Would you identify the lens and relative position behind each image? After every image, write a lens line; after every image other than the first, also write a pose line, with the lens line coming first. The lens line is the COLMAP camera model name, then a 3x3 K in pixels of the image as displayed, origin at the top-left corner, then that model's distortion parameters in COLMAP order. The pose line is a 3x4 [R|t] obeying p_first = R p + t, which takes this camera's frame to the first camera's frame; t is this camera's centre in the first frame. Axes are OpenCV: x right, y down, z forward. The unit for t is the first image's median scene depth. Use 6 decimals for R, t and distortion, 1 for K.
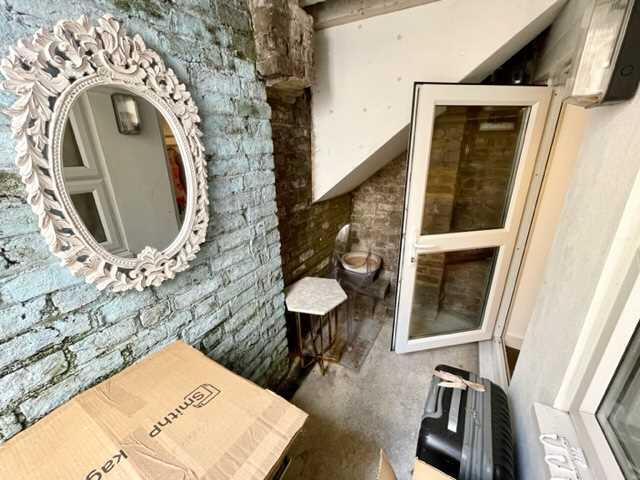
lens RADIAL K [[261.7, 0, 320.0], [0, 261.7, 240.0], [0, 0, 1]] dist [-0.003236, 0.000102]
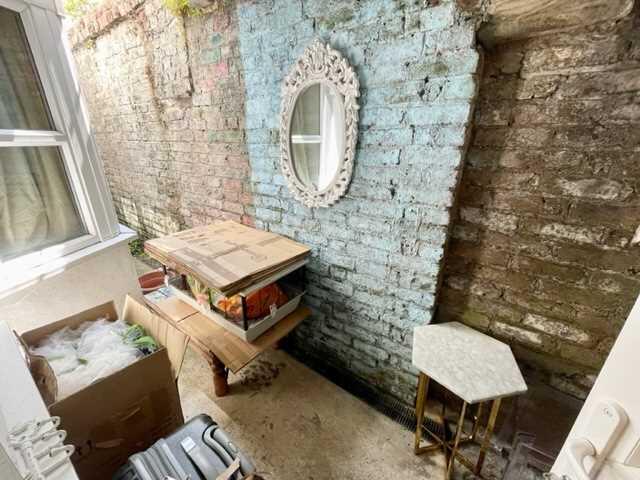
lens RADIAL K [[261.7, 0, 320.0], [0, 261.7, 240.0], [0, 0, 1]] dist [-0.003236, 0.000102]
pose [[-0.123104, 0.368805, -0.921319, 0.802054], [-0.335247, 0.858347, 0.388392, -0.259007], [0.934053, 0.356682, 0.017975, 0.928545]]
